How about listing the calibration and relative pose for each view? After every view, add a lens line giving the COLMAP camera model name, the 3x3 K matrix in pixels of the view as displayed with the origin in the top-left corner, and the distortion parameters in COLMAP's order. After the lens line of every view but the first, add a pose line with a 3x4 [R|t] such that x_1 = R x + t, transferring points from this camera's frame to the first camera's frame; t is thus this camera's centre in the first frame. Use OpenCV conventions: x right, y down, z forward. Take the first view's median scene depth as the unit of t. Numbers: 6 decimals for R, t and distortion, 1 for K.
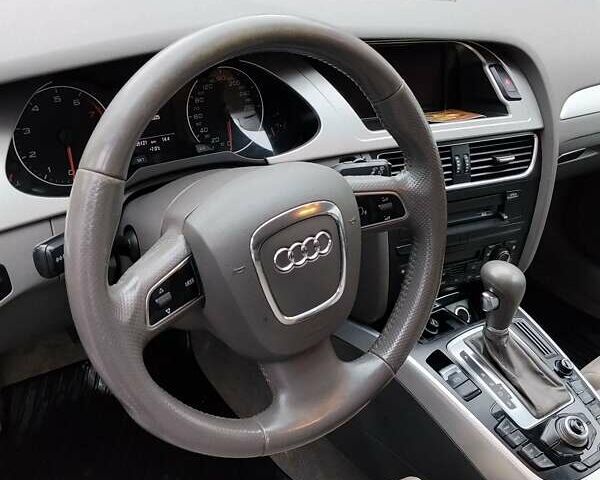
lens RADIAL K [[679.5, 0, 287.3], [0, 679.5, 238.9], [0, 0, 1]] dist [0.081714, -0.154827]
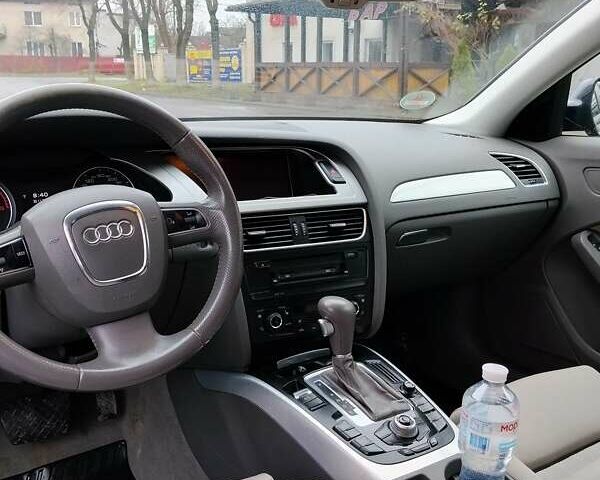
lens RADIAL K [[679.5, 0, 287.3], [0, 679.5, 238.9], [0, 0, 1]] dist [0.081714, -0.154827]
pose [[0.994004, -0.100209, -0.043749, 0.282622], [0.078265, 0.931460, -0.355326, 0.351156], [0.076357, 0.349772, 0.933718, -0.175785]]
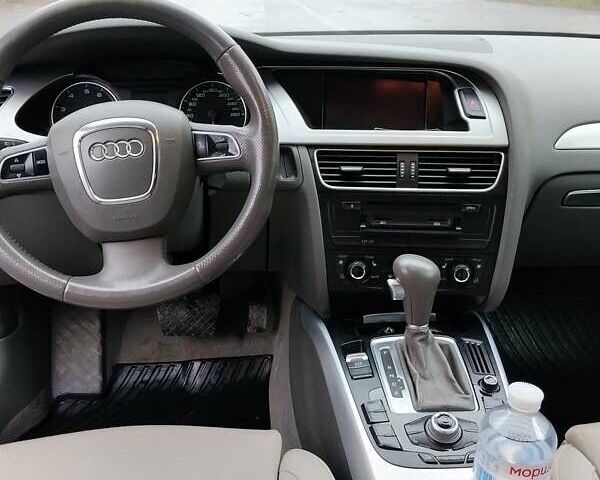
lens RADIAL K [[679.5, 0, 287.3], [0, 679.5, 238.9], [0, 0, 1]] dist [0.081714, -0.154827]
pose [[0.849755, 0.070481, -0.522445, 0.652673], [-0.206084, 0.956573, -0.206148, 0.250148], [0.485227, 0.282843, 0.827378, 0.054007]]
